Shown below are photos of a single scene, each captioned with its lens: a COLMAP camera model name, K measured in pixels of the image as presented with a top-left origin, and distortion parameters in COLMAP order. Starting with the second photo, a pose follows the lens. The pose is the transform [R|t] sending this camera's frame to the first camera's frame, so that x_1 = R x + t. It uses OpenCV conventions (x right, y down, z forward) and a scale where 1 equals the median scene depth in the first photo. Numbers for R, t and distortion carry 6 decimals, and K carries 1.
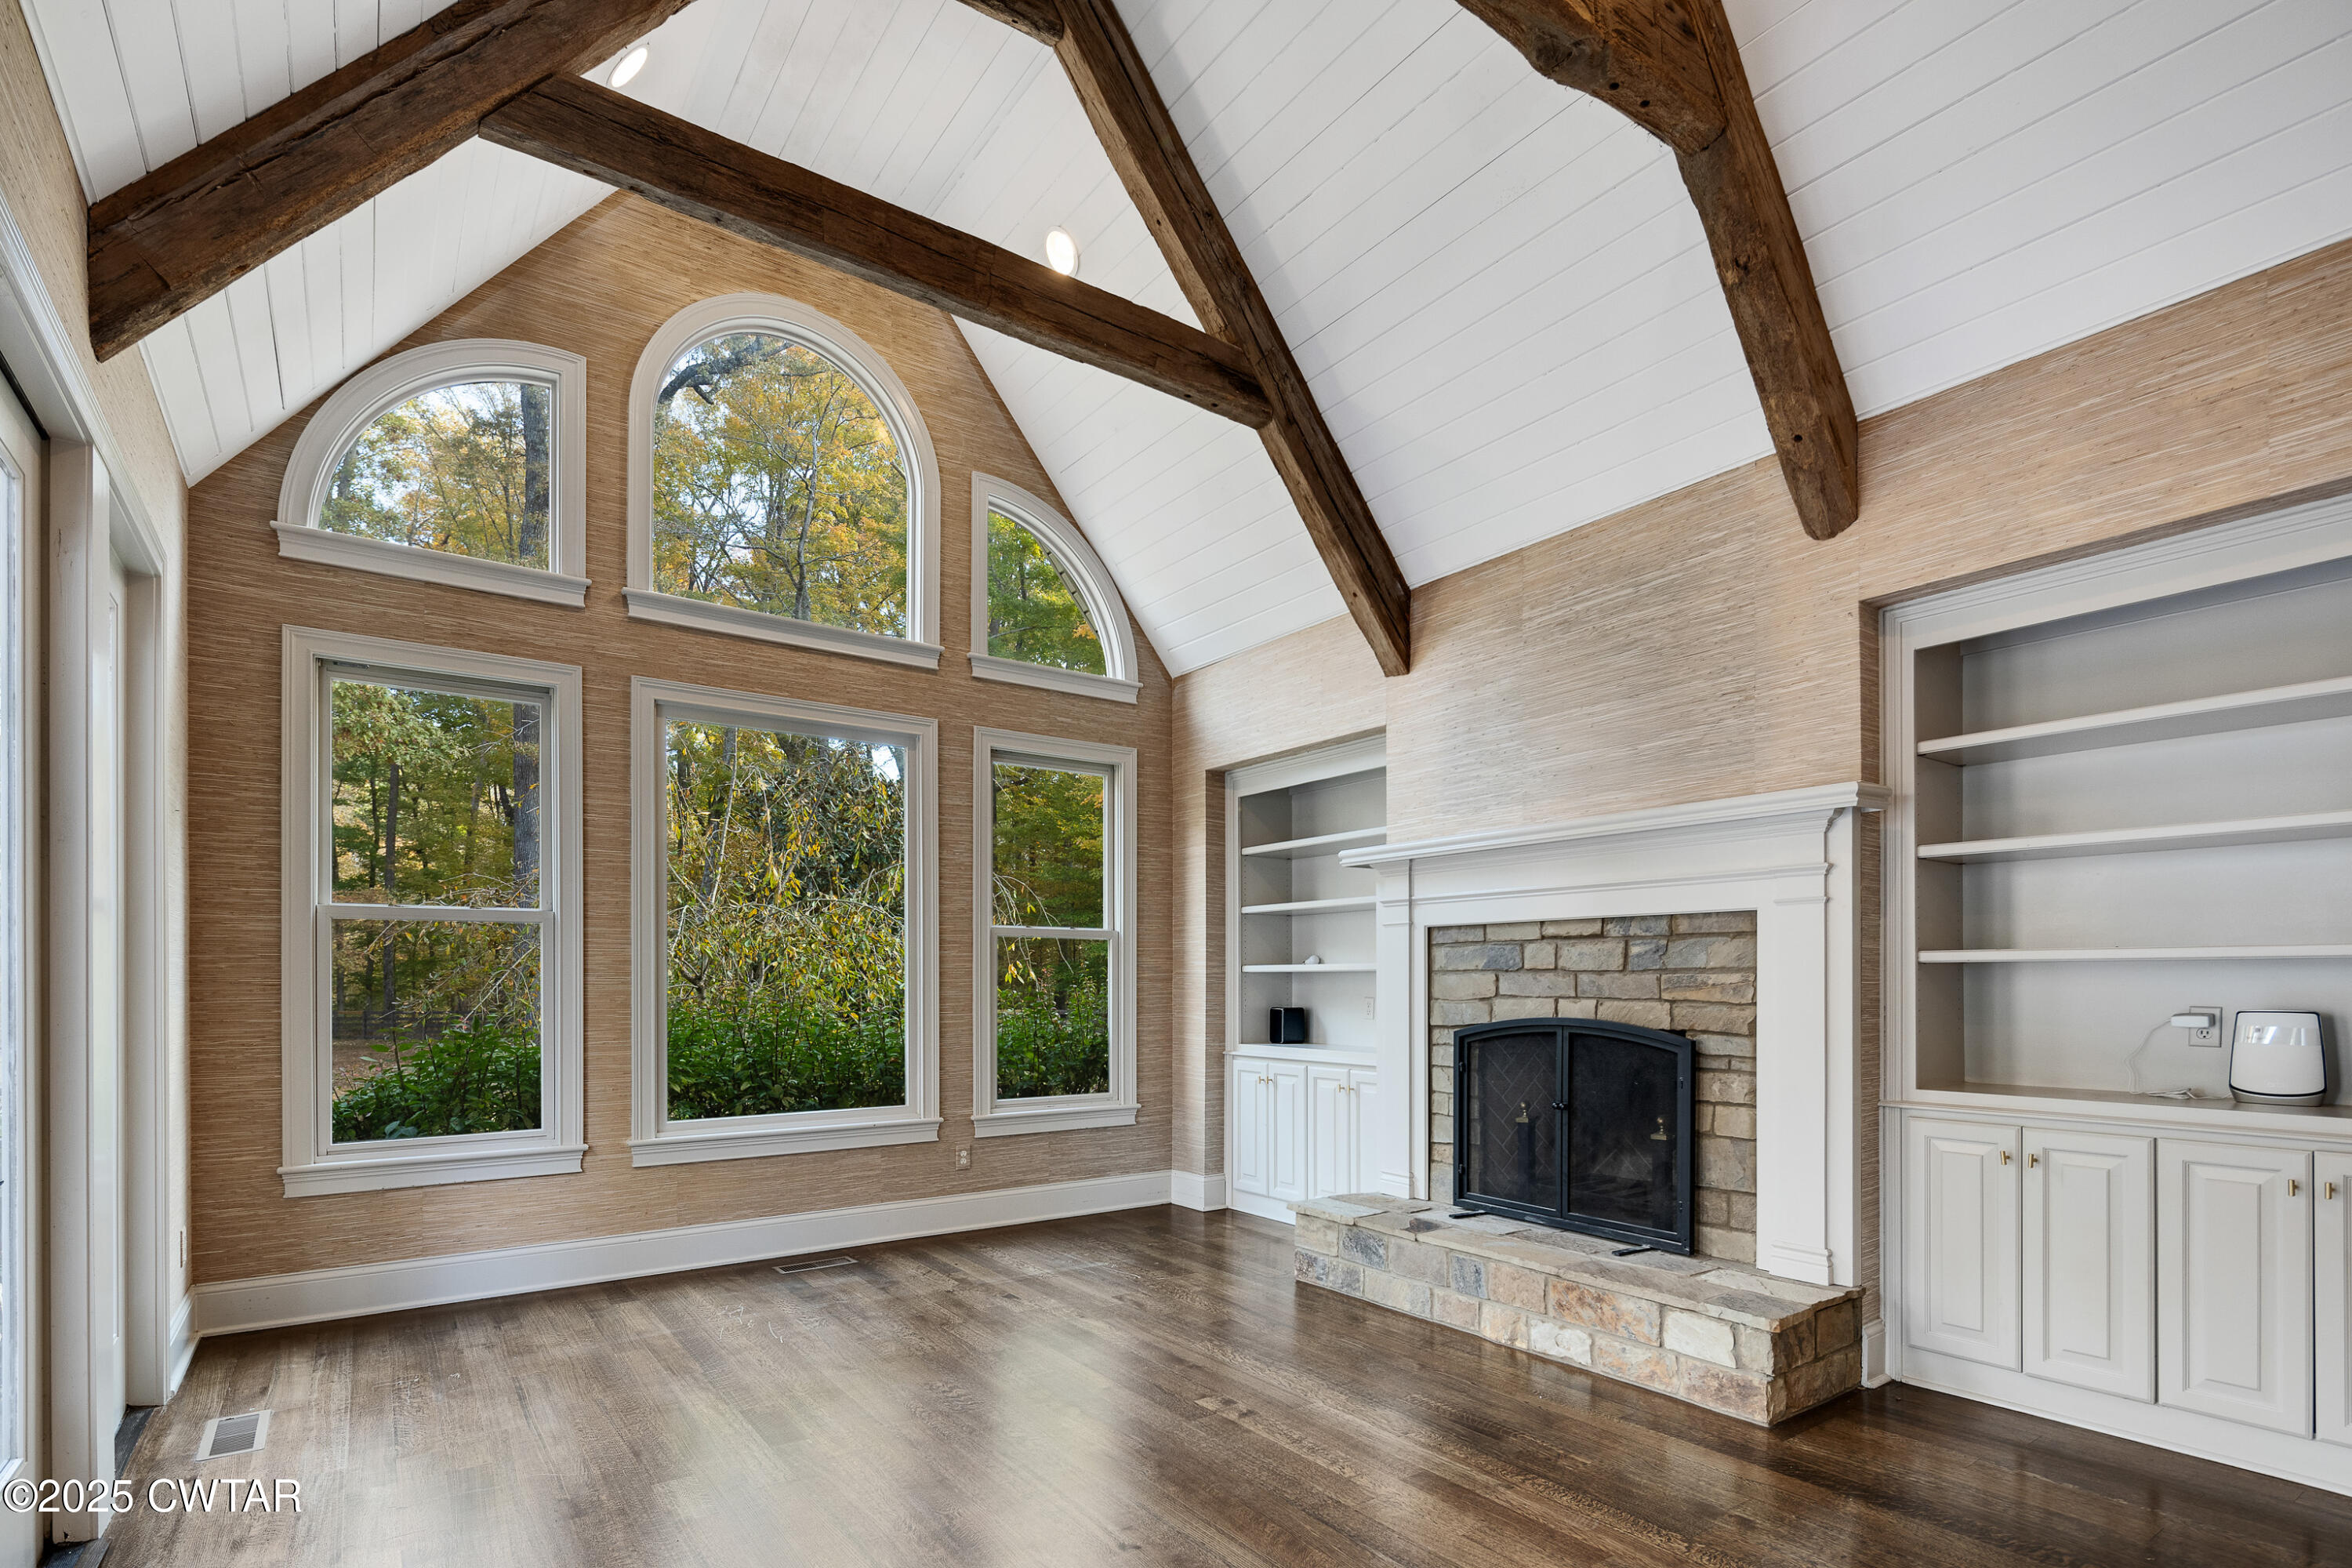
lens RADIAL K [[1137.1, 0, 1173.1], [0, 1137.1, 975.2], [0, 0, 1]] dist [0.005458, -0.004942]
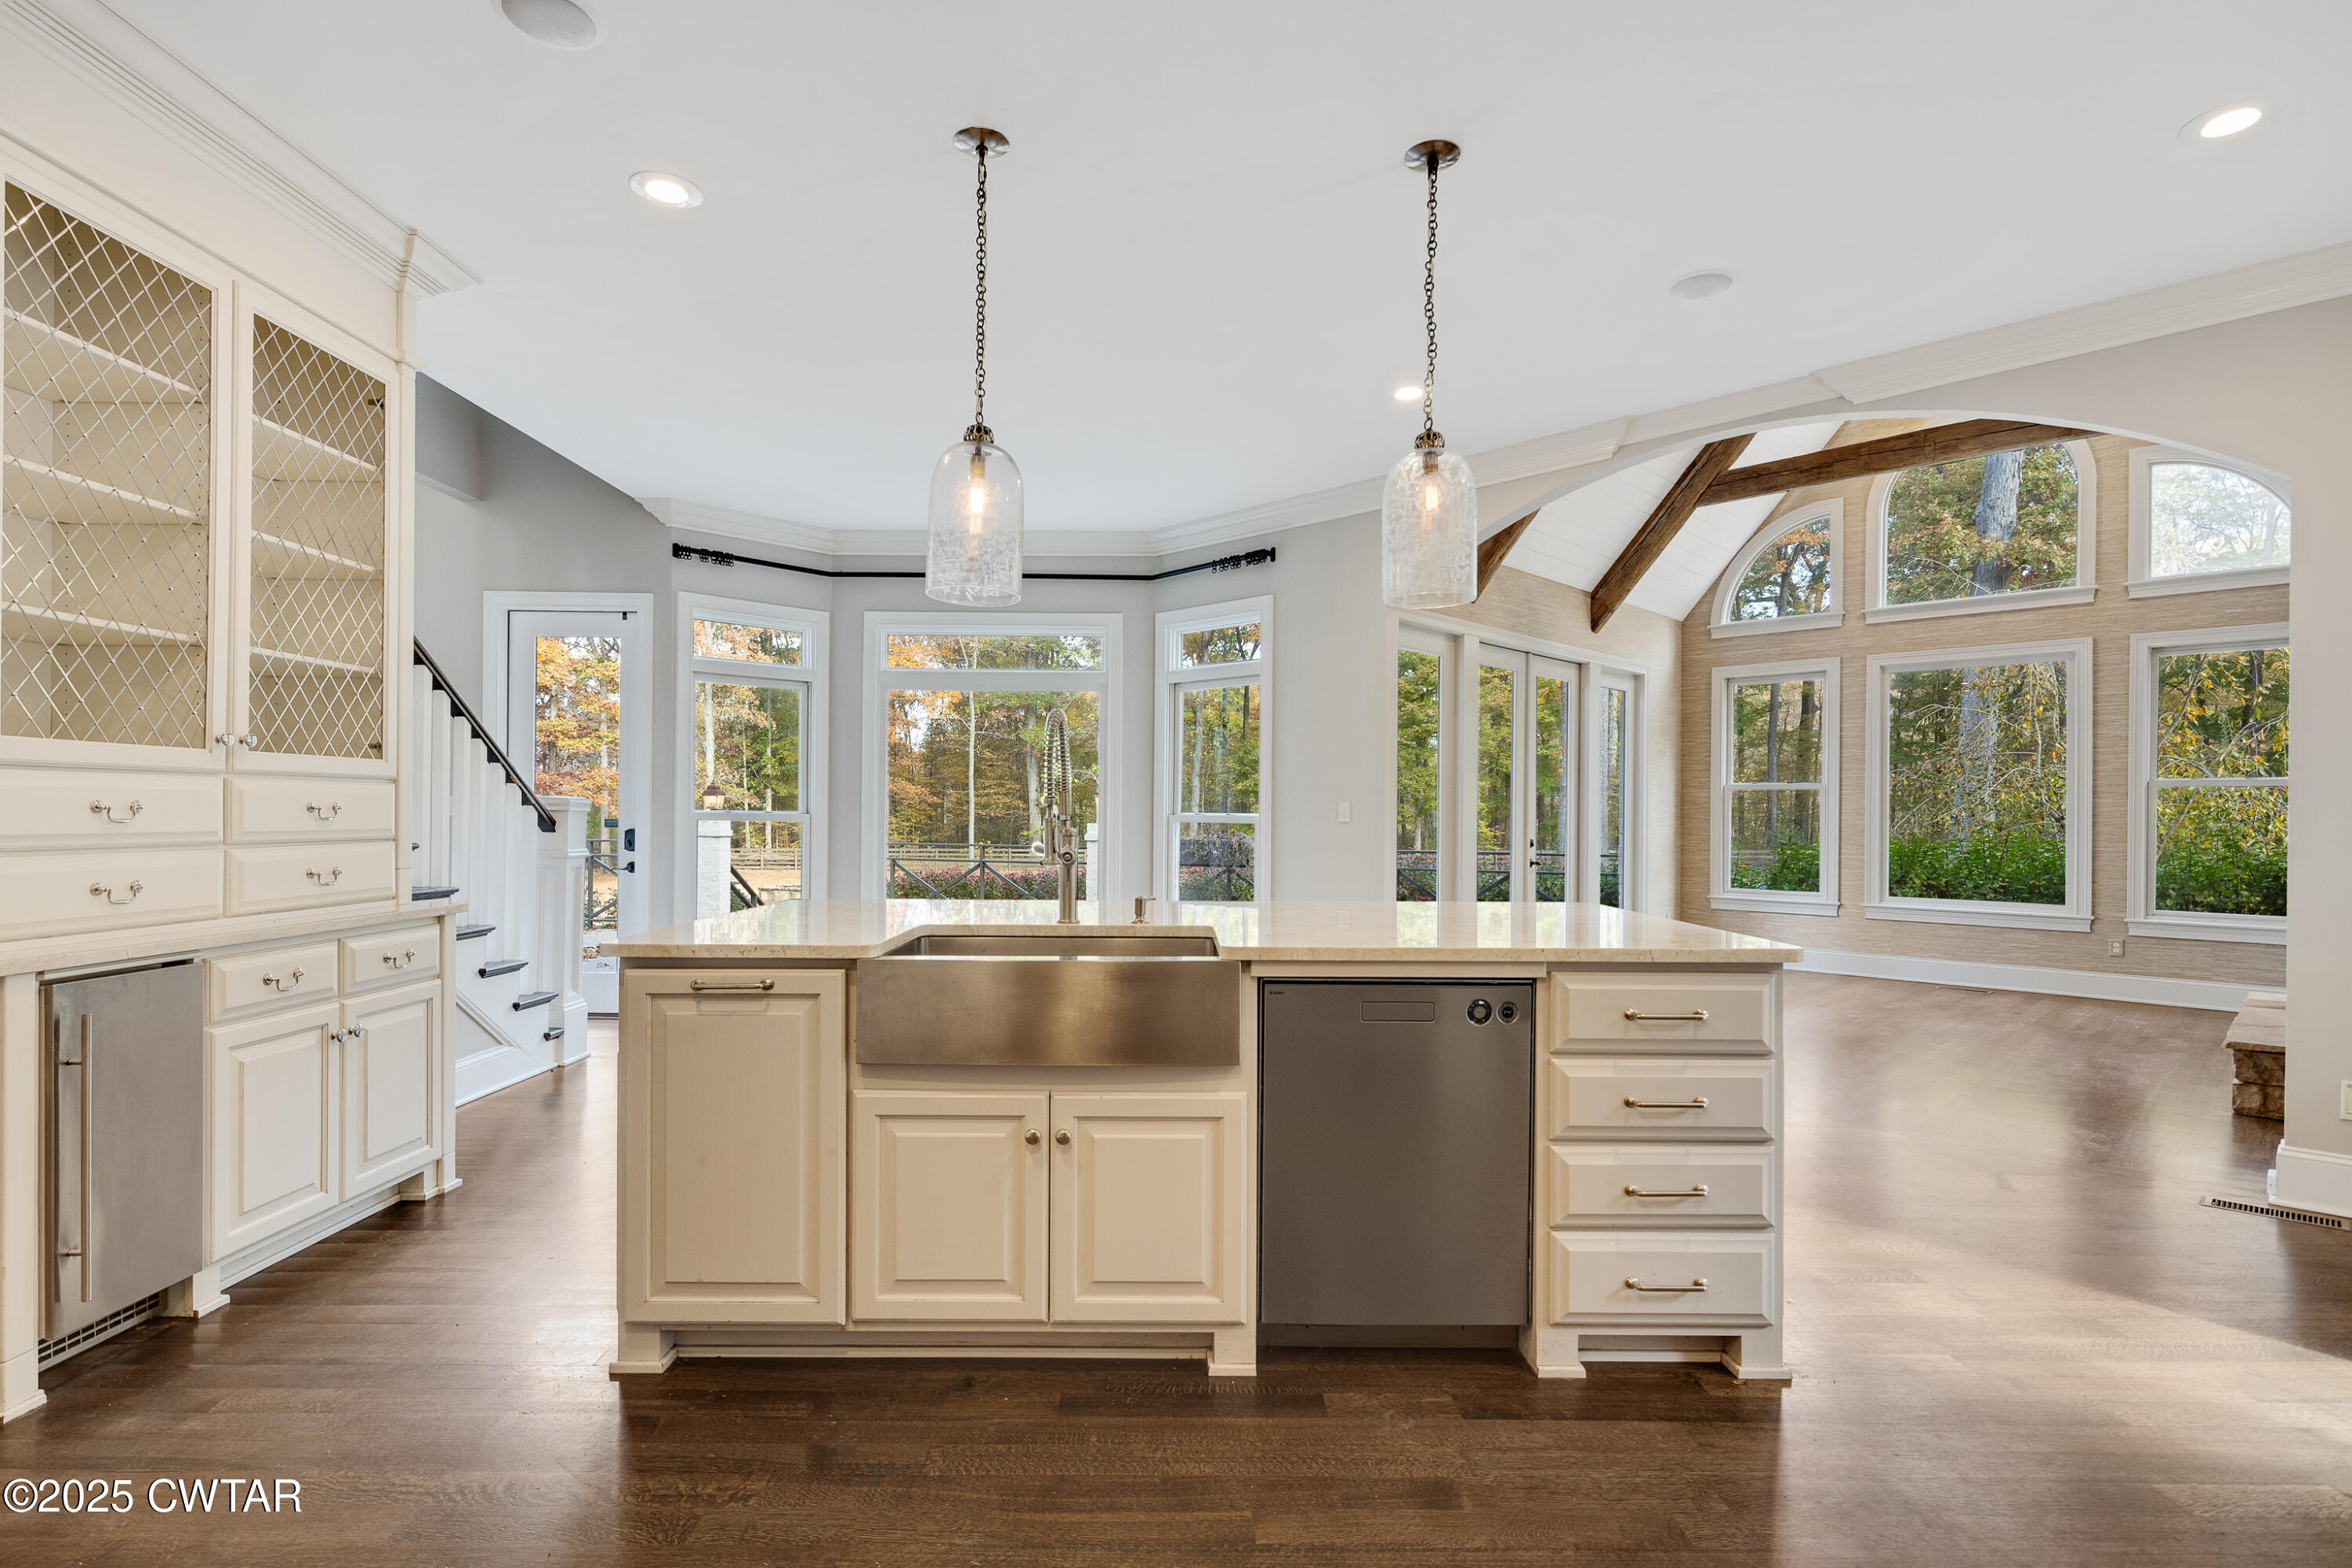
lens RADIAL K [[1137.1, 0, 1158.7], [0, 1137.1, 819.6], [0, 0, 1]] dist [0.005458, -0.004942]
pose [[0.161026, 0.005695, -0.986934, 1.035306], [-0.003008, 0.999982, 0.005280, 0.000267], [0.986946, 0.002119, 0.161041, -0.393079]]
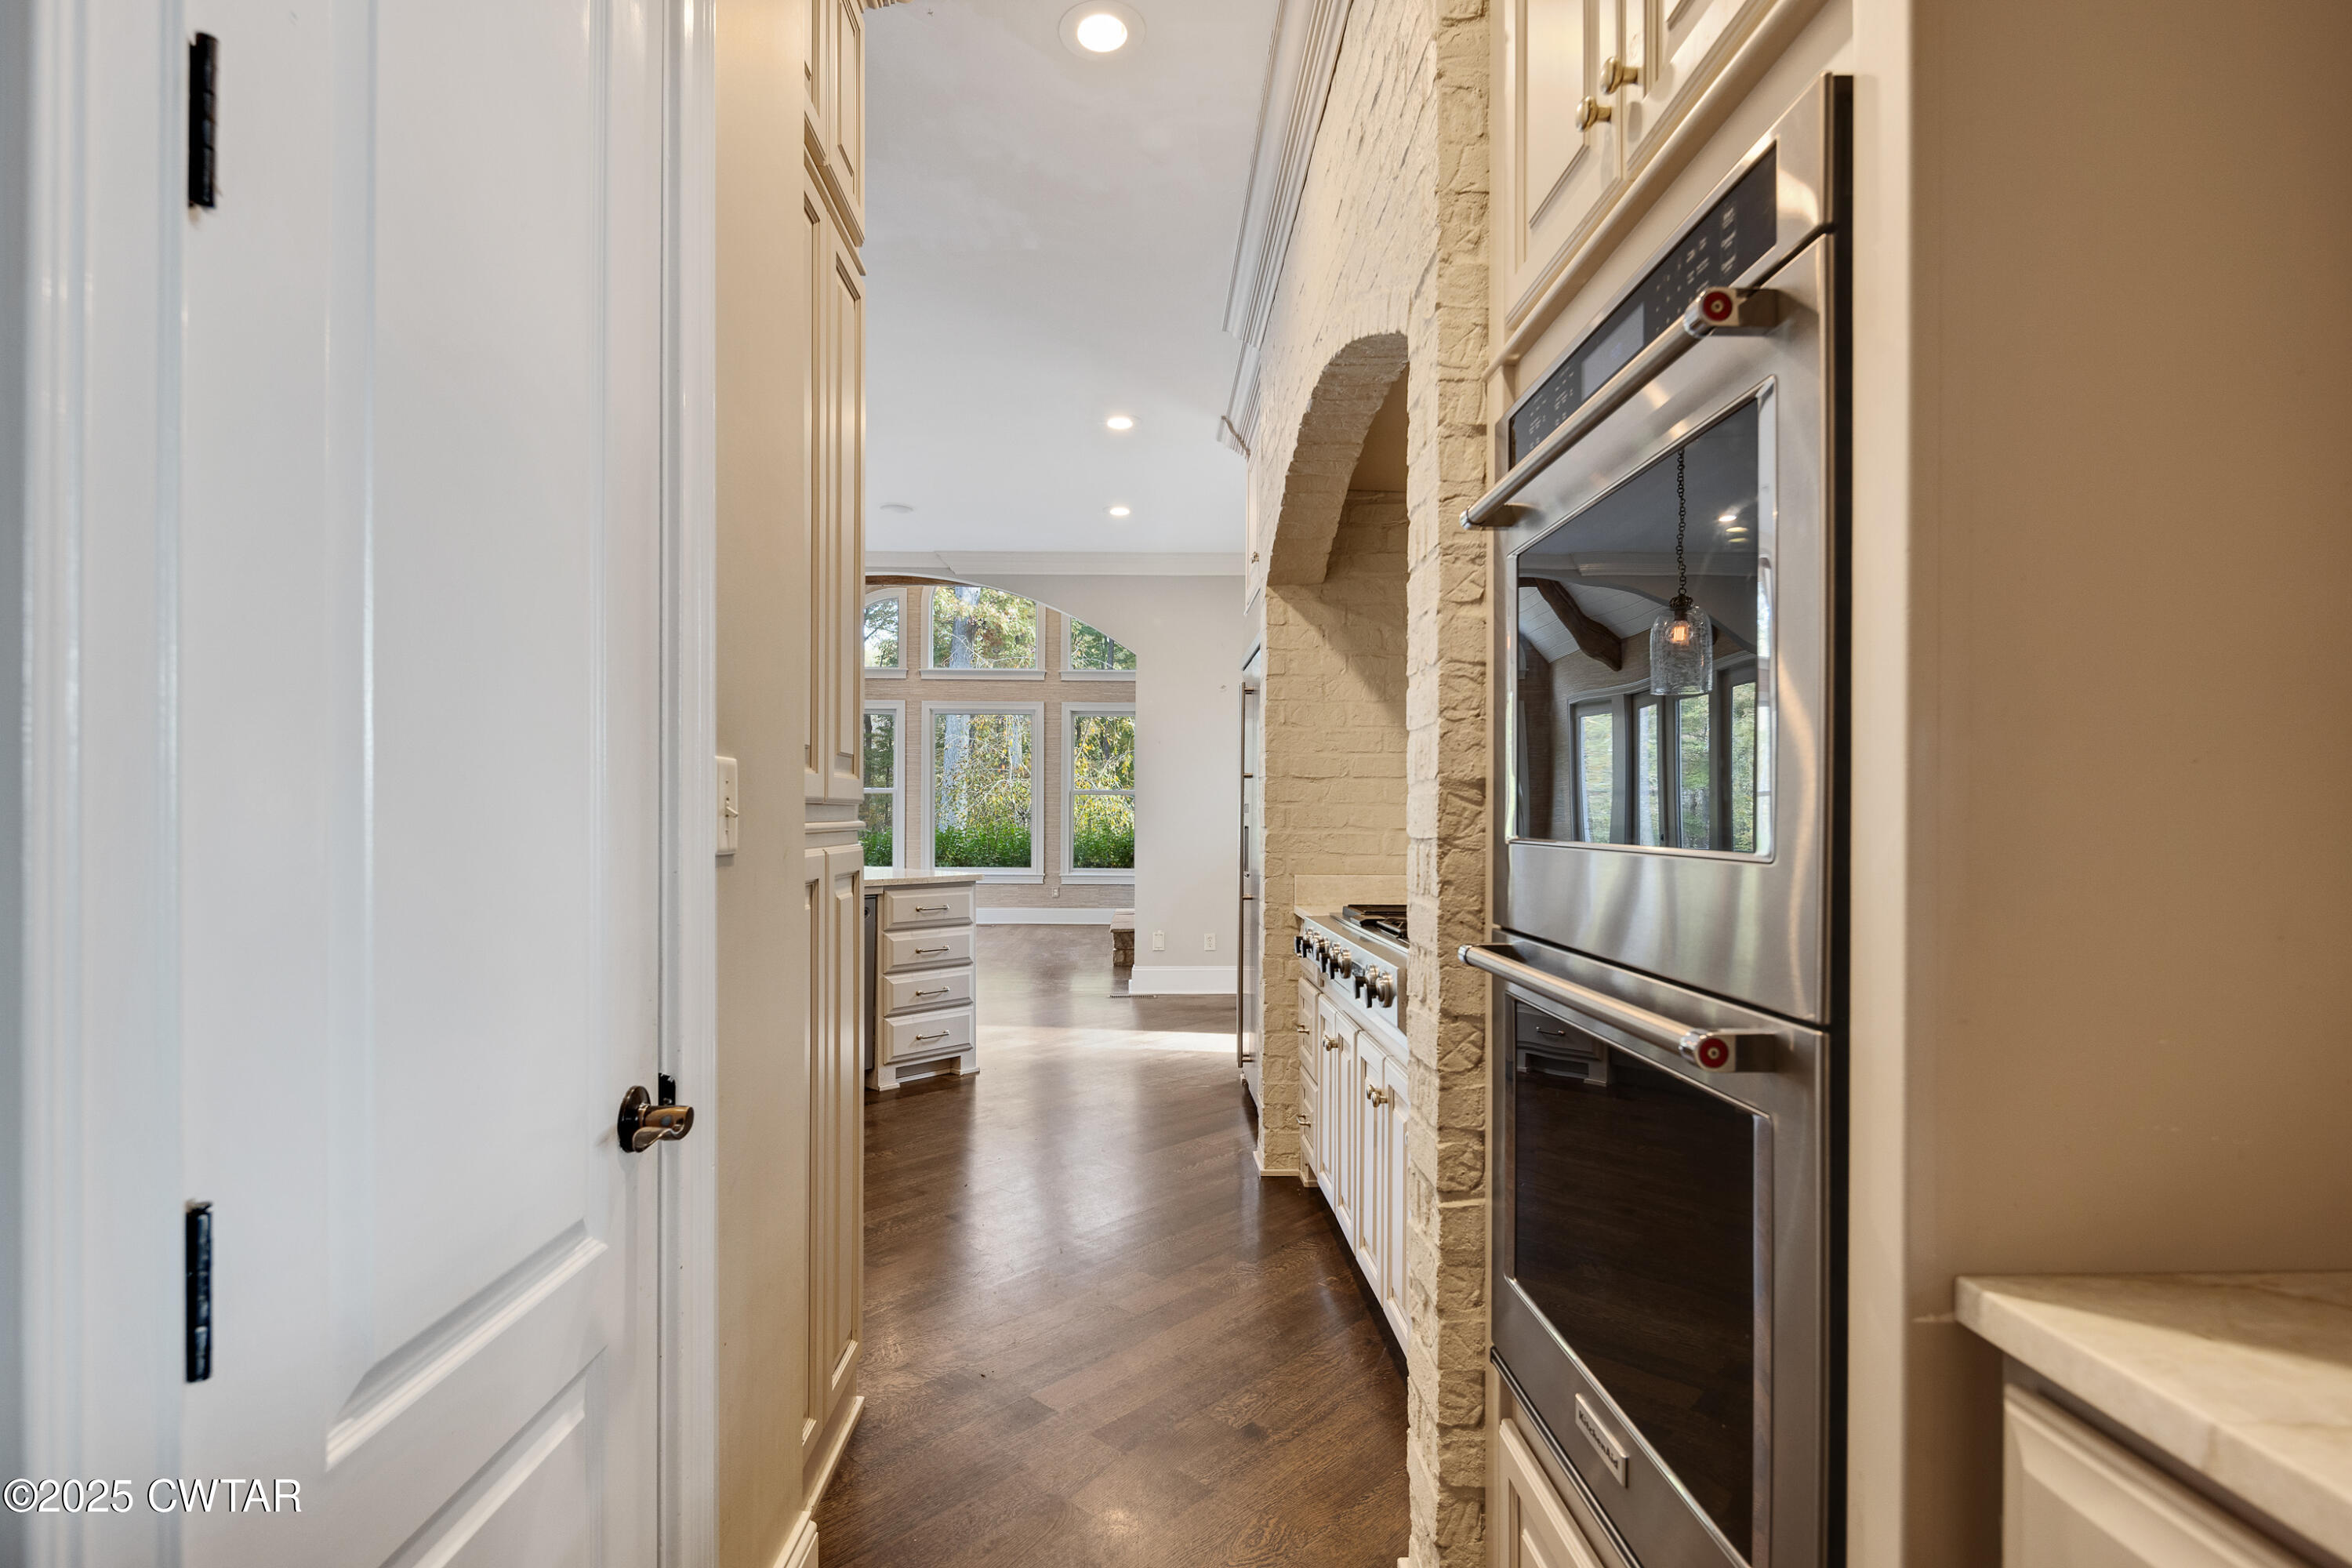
lens RADIAL K [[1137.1, 0, 1149.1], [0, 1137.1, 817.4], [0, 0, 1]] dist [0.005458, -0.004942]
pose [[0.822819, 0.004494, -0.568286, 1.310398], [-0.001971, 0.999985, 0.005054, -0.001652], [0.568300, -0.003039, 0.822816, -0.797418]]
